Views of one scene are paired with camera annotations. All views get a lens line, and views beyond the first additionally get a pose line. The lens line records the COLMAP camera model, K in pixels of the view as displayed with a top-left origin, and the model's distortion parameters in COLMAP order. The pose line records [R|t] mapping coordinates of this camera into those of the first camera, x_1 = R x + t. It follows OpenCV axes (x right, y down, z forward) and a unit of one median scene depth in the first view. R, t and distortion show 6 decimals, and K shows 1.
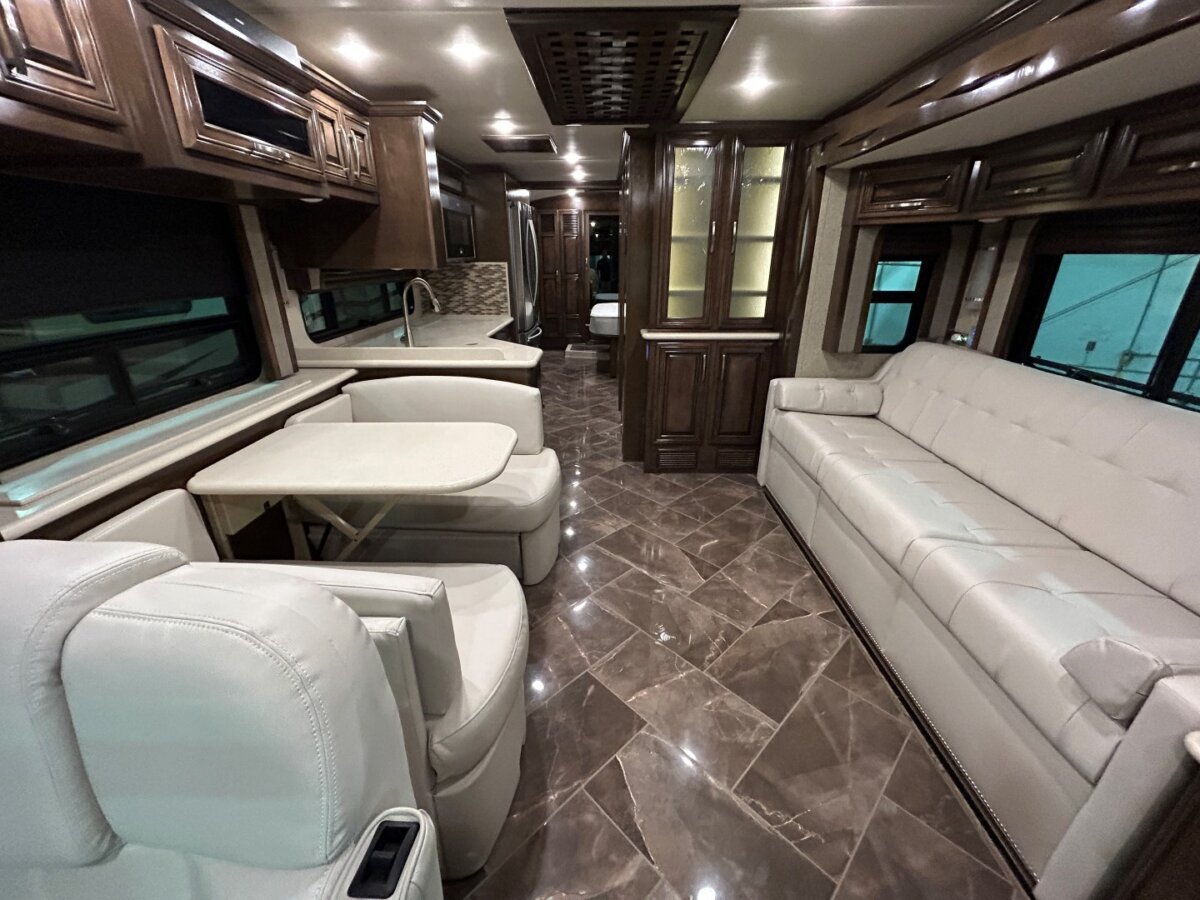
lens RADIAL K [[481.4, 0, 597.1], [0, 481.4, 450.4], [0, 0, 1]] dist [-0.001789, 0.000087]
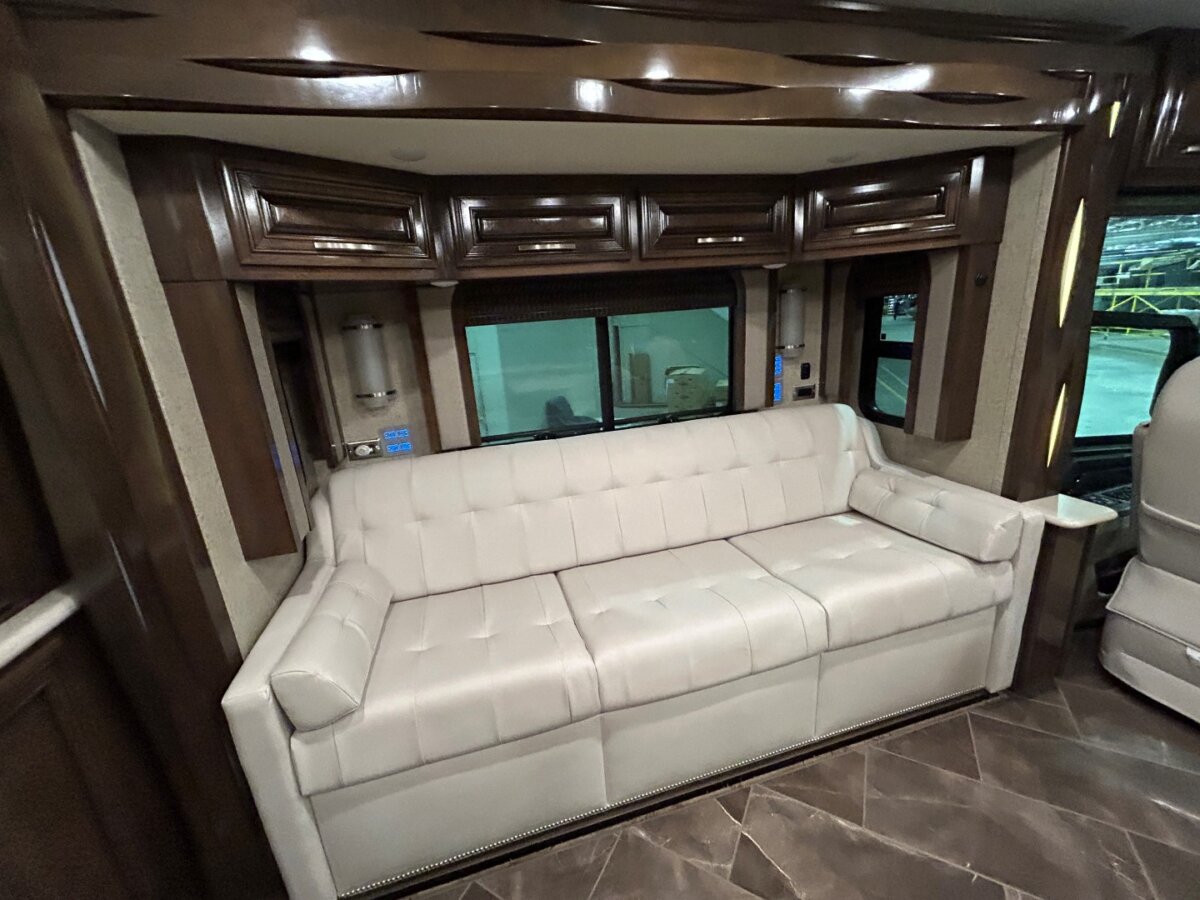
lens RADIAL K [[481.4, 0, 593.1], [0, 481.4, 449.4], [0, 0, 1]] dist [-0.001789, 0.000087]
pose [[-0.277831, -0.237469, 0.930816, 0.014596], [0.430174, 0.835627, 0.341583, -0.417042], [-0.858930, 0.495315, -0.130010, 1.013354]]
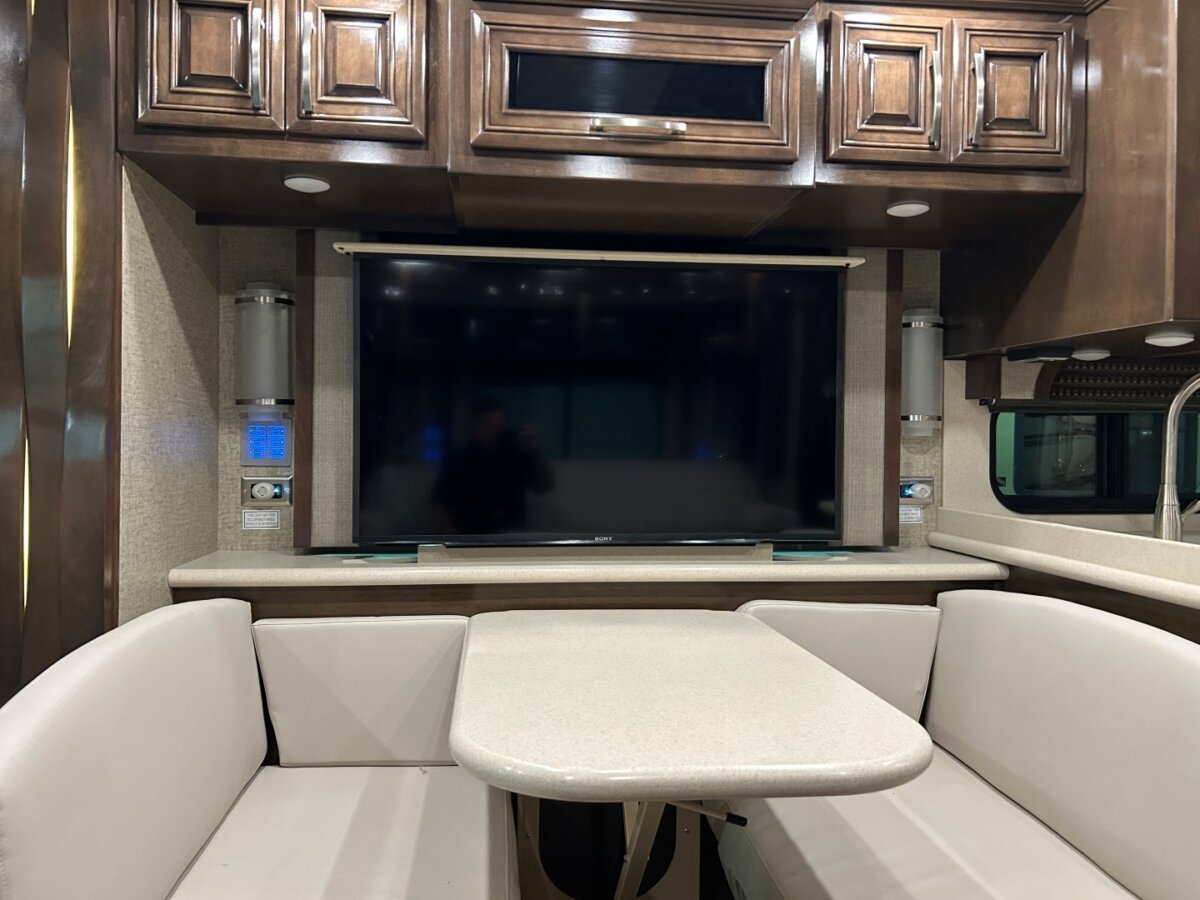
lens RADIAL K [[908.3, 0, 599.4], [0, 908.3, 440.2], [0, 0, 1]] dist [0.037322, -0.011787]
pose [[0.136280, 0.002065, -0.990668, 0.318848], [-0.381039, 0.923179, -0.050493, -0.114867], [0.914460, 0.384365, 0.126597, 0.643095]]
